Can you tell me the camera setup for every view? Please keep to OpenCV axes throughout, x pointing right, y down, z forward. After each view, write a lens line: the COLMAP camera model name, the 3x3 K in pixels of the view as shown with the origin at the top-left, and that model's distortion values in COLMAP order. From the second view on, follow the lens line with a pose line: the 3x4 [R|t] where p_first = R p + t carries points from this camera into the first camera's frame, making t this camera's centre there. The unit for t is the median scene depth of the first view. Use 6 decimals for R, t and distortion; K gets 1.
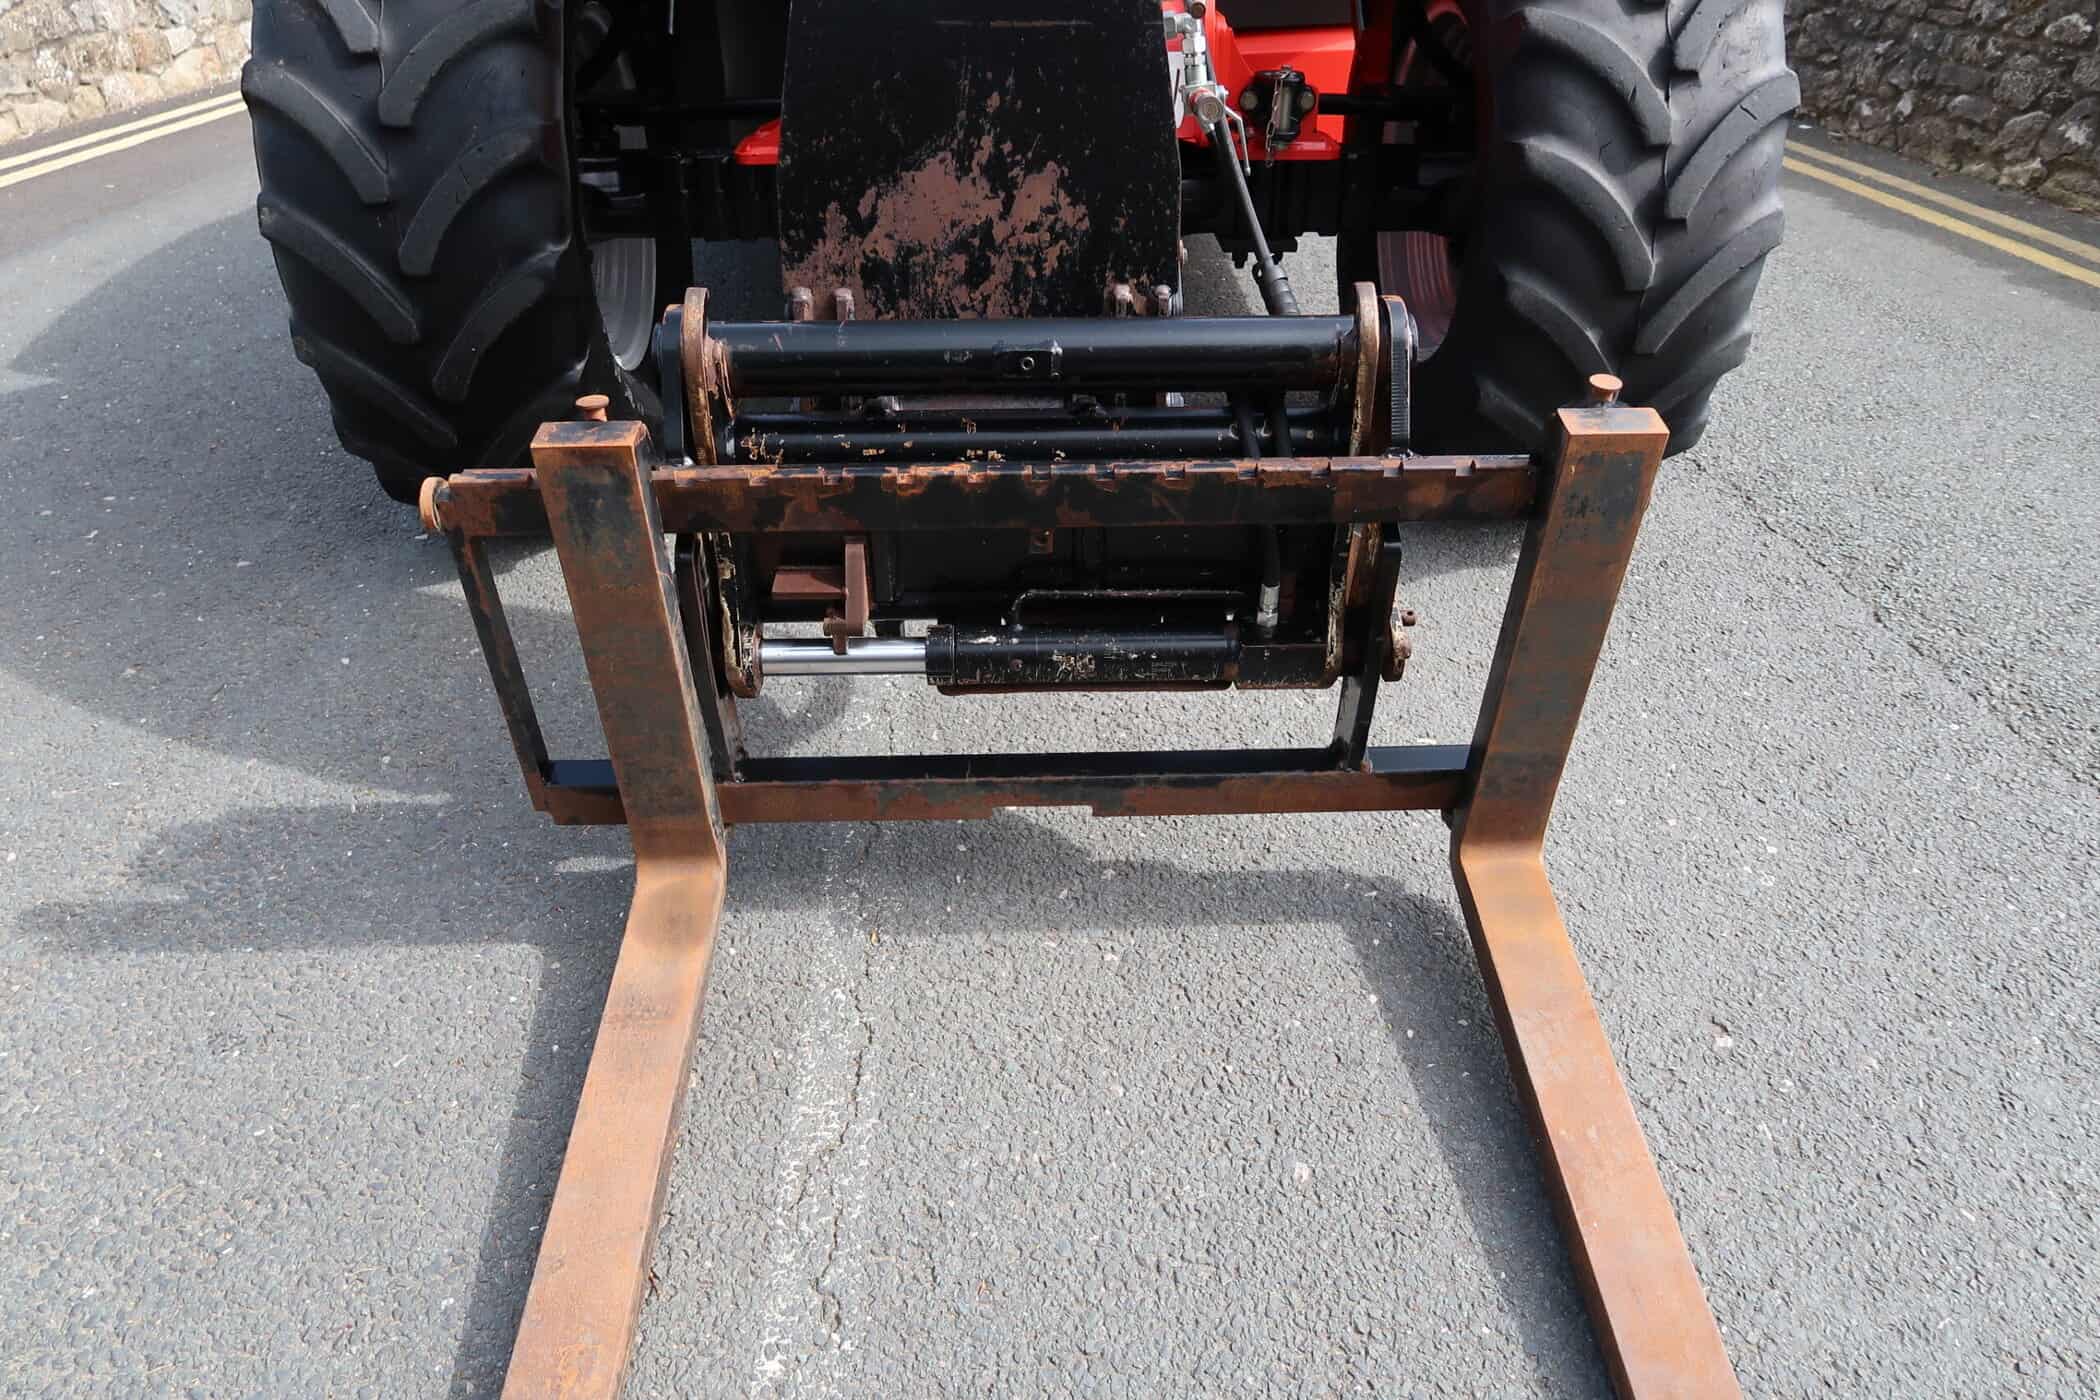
lens RADIAL K [[1439.3, 0, 1030.0], [0, 1439.3, 706.7], [0, 0, 1]] dist [-0.021656, 0.004084]
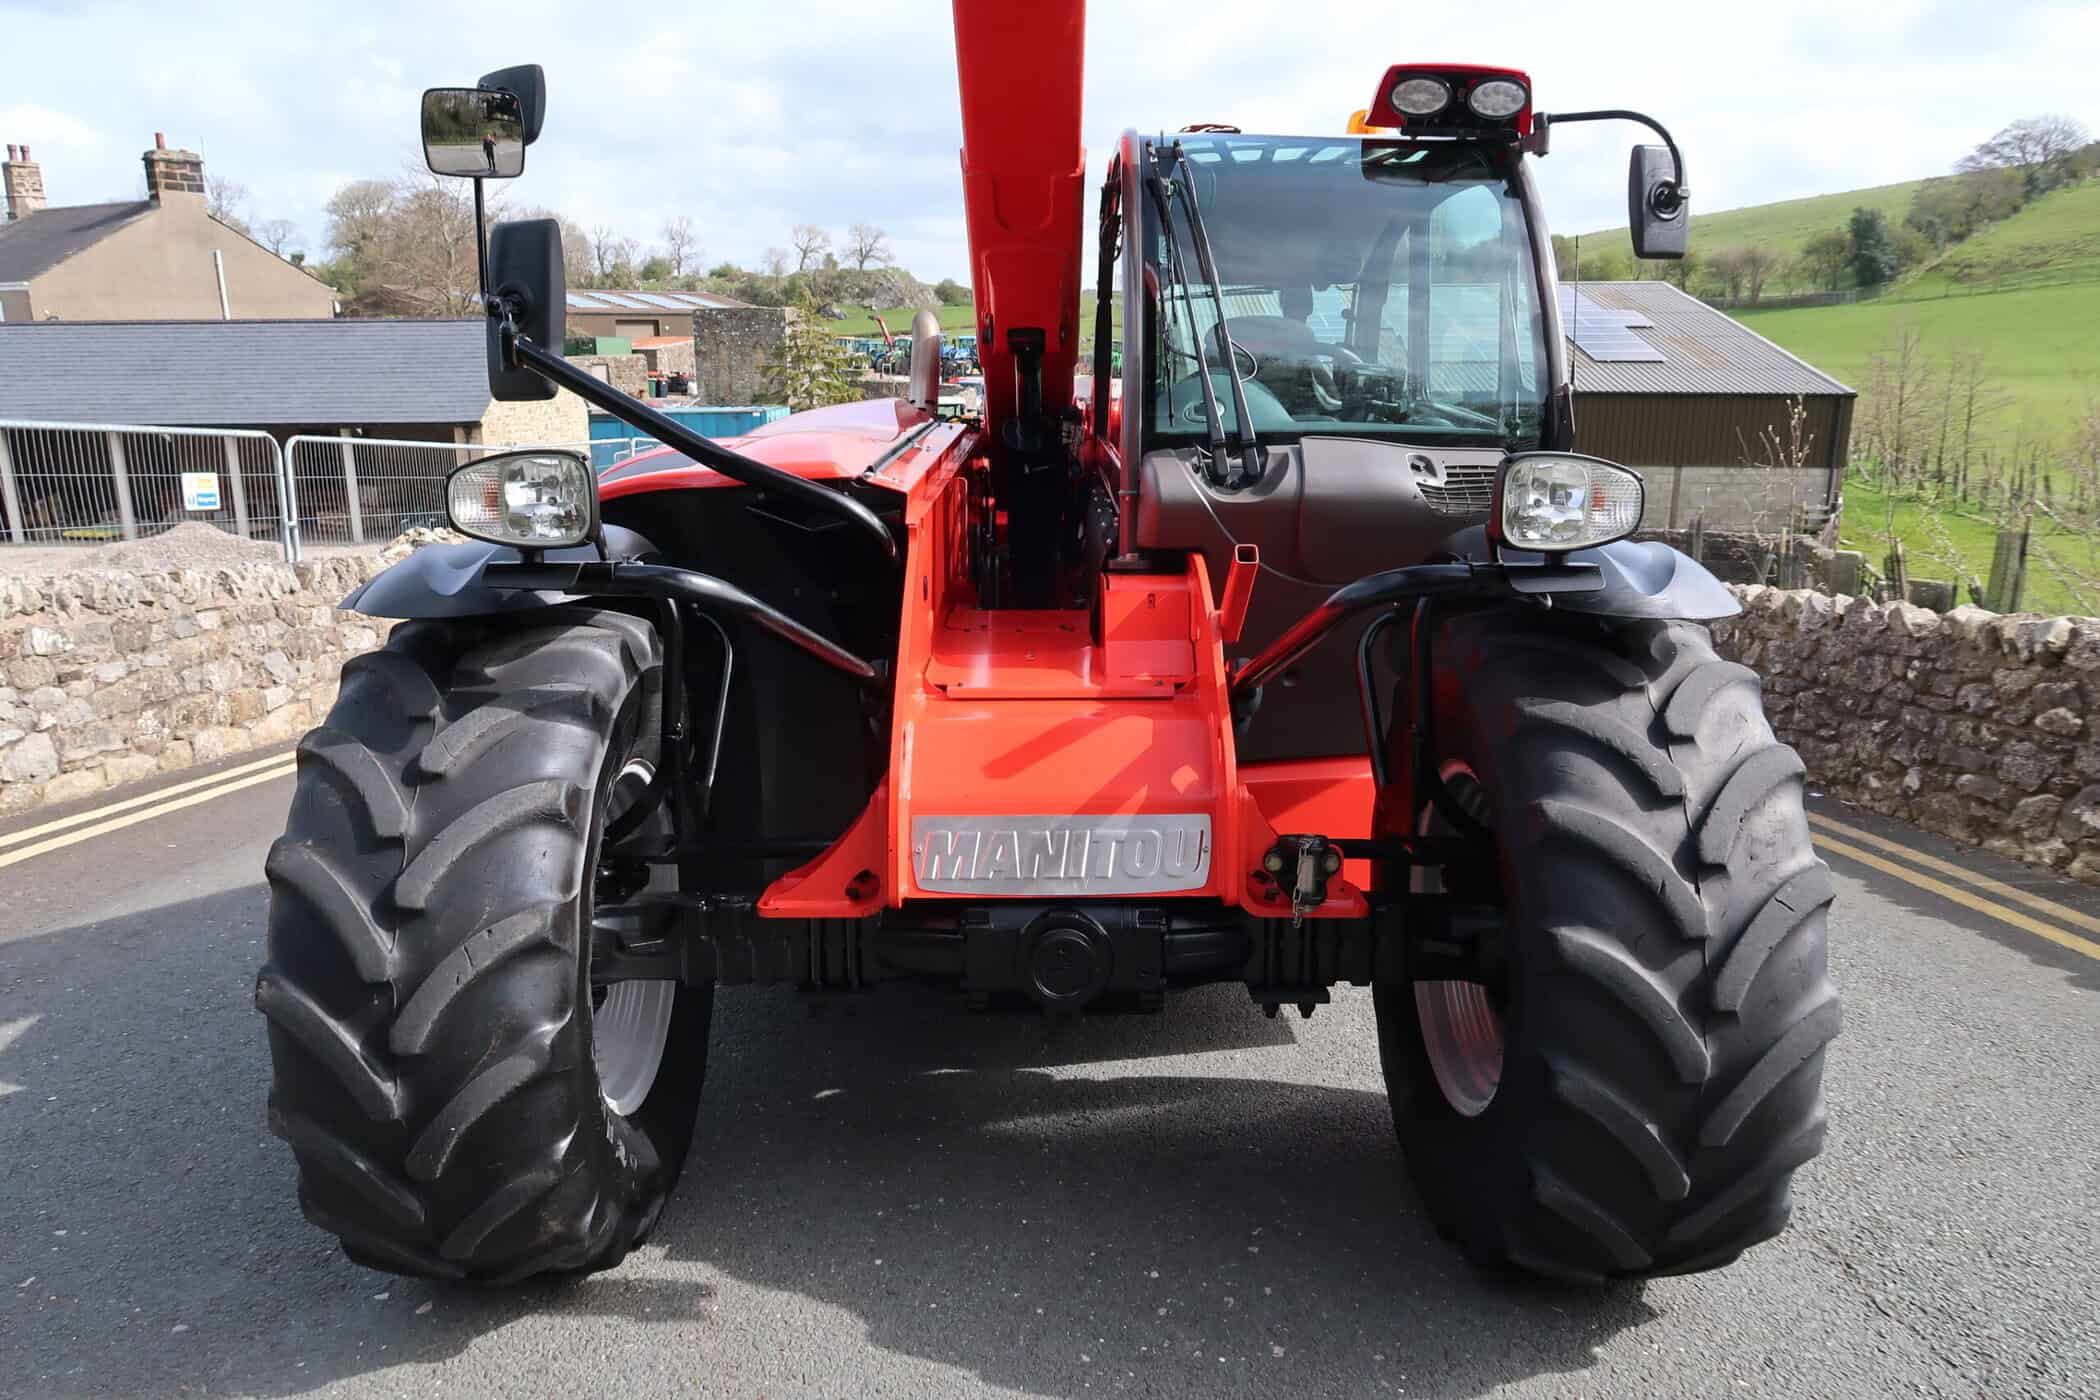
lens RADIAL K [[1439.3, 0, 1042.5], [0, 1439.3, 704.7], [0, 0, 1]] dist [-0.021656, 0.004084]
pose [[0.999786, 0.003408, -0.020396, 0.011534], [-0.011019, 0.922426, -0.386016, -0.117748], [0.017498, 0.386158, 0.922267, 0.026590]]
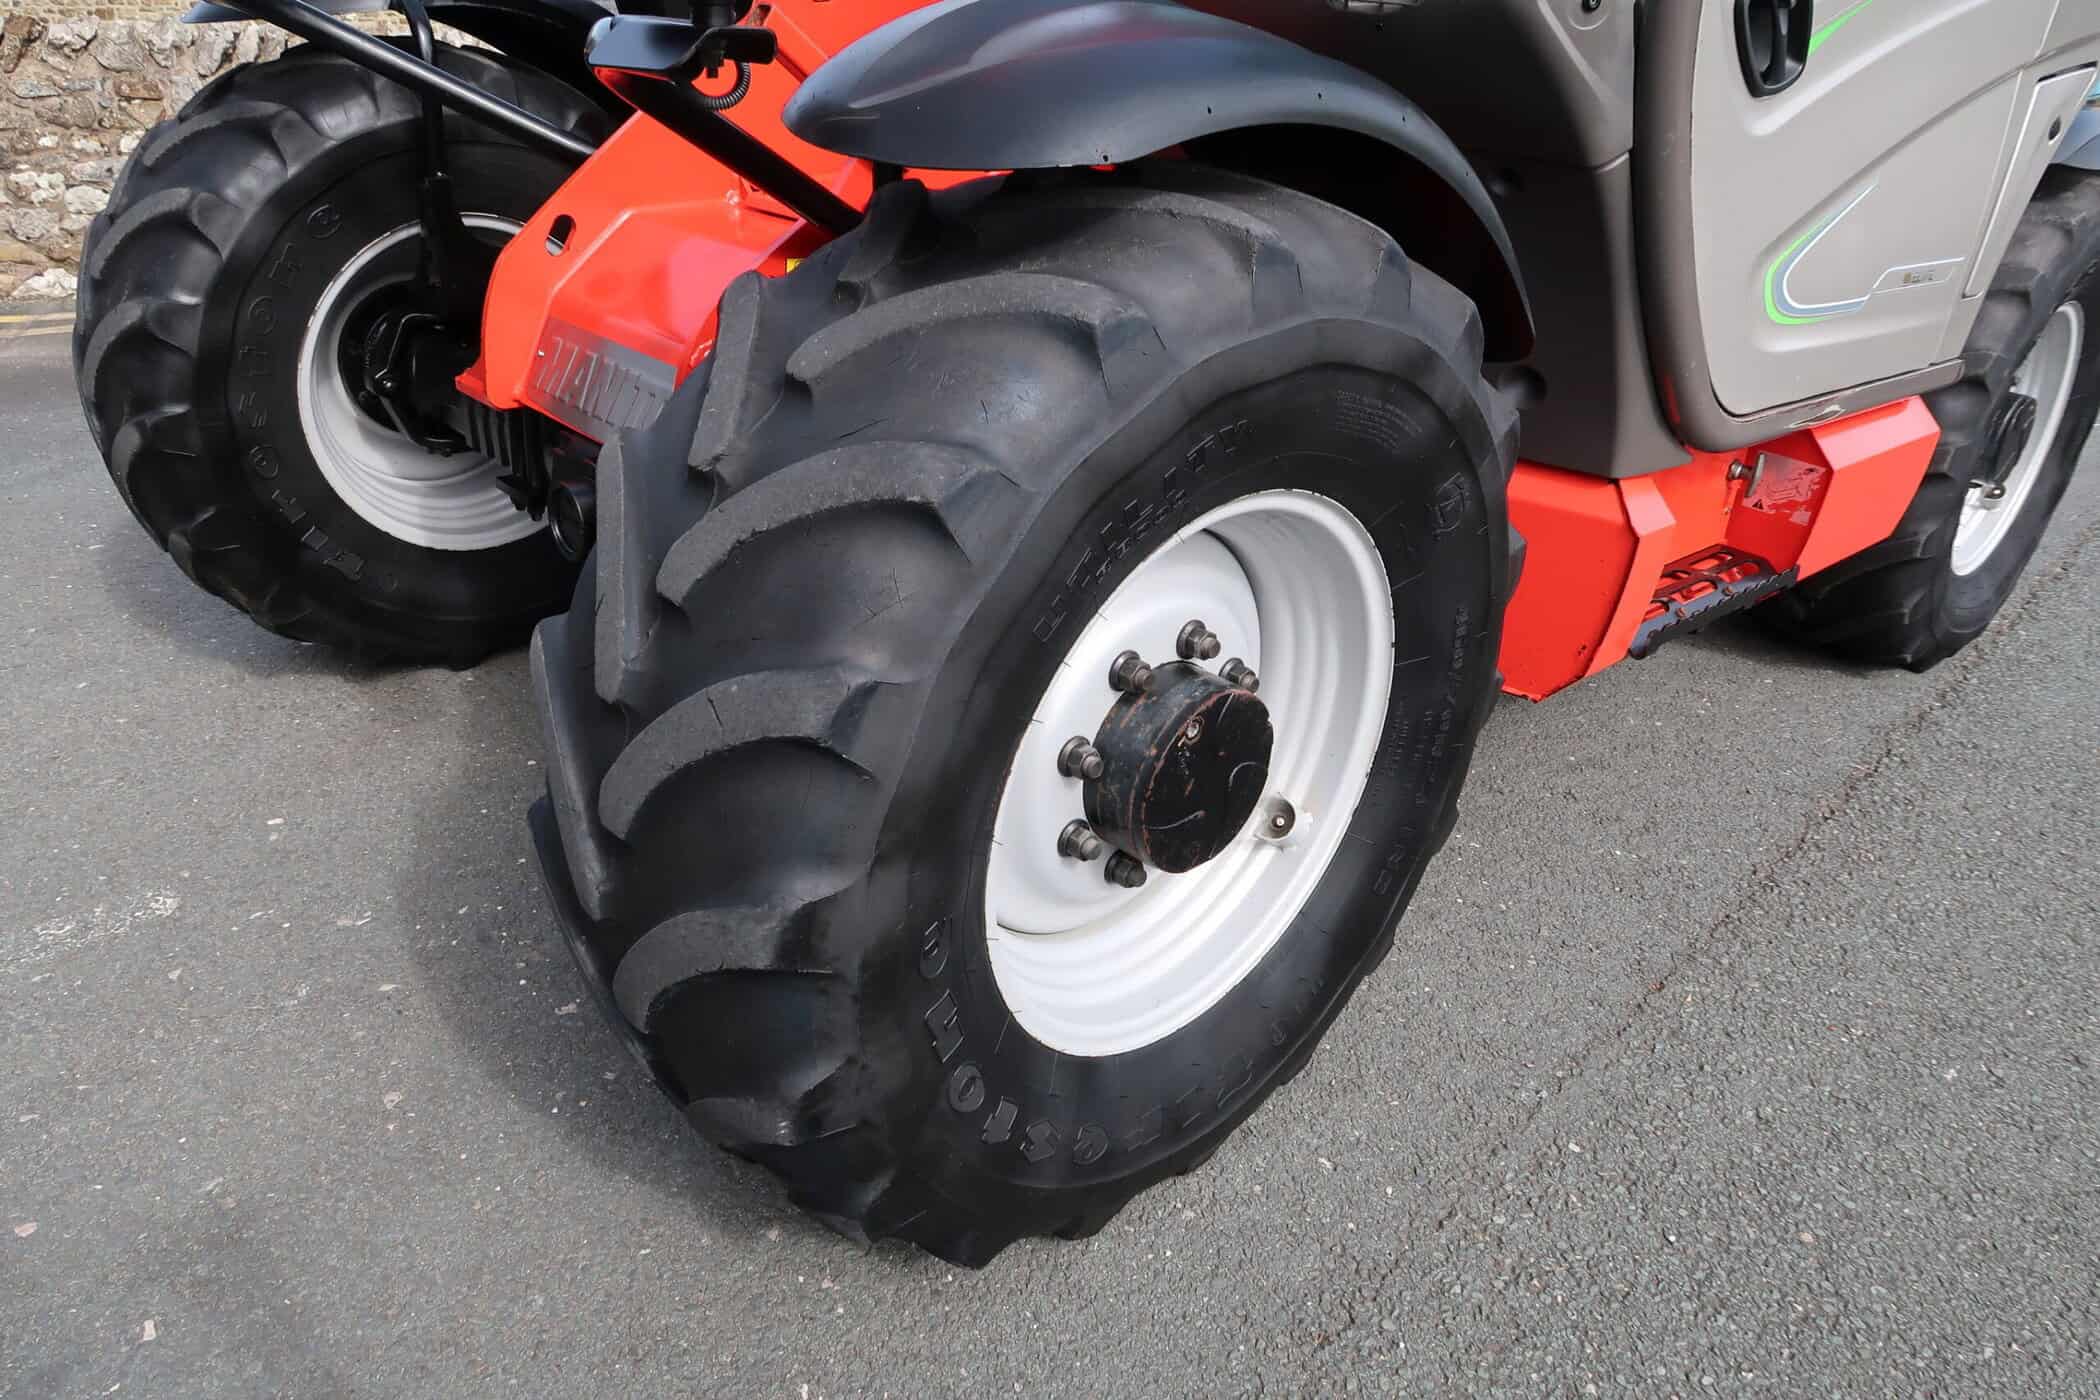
lens RADIAL K [[1439.3, 0, 1038.3], [0, 1439.3, 699.4], [0, 0, 1]] dist [-0.021656, 0.004084]
pose [[0.657853, 0.366718, -0.657835, 0.695015], [-0.449706, 0.891913, 0.047490, -0.368317], [0.604148, 0.264590, 0.751663, 0.497431]]
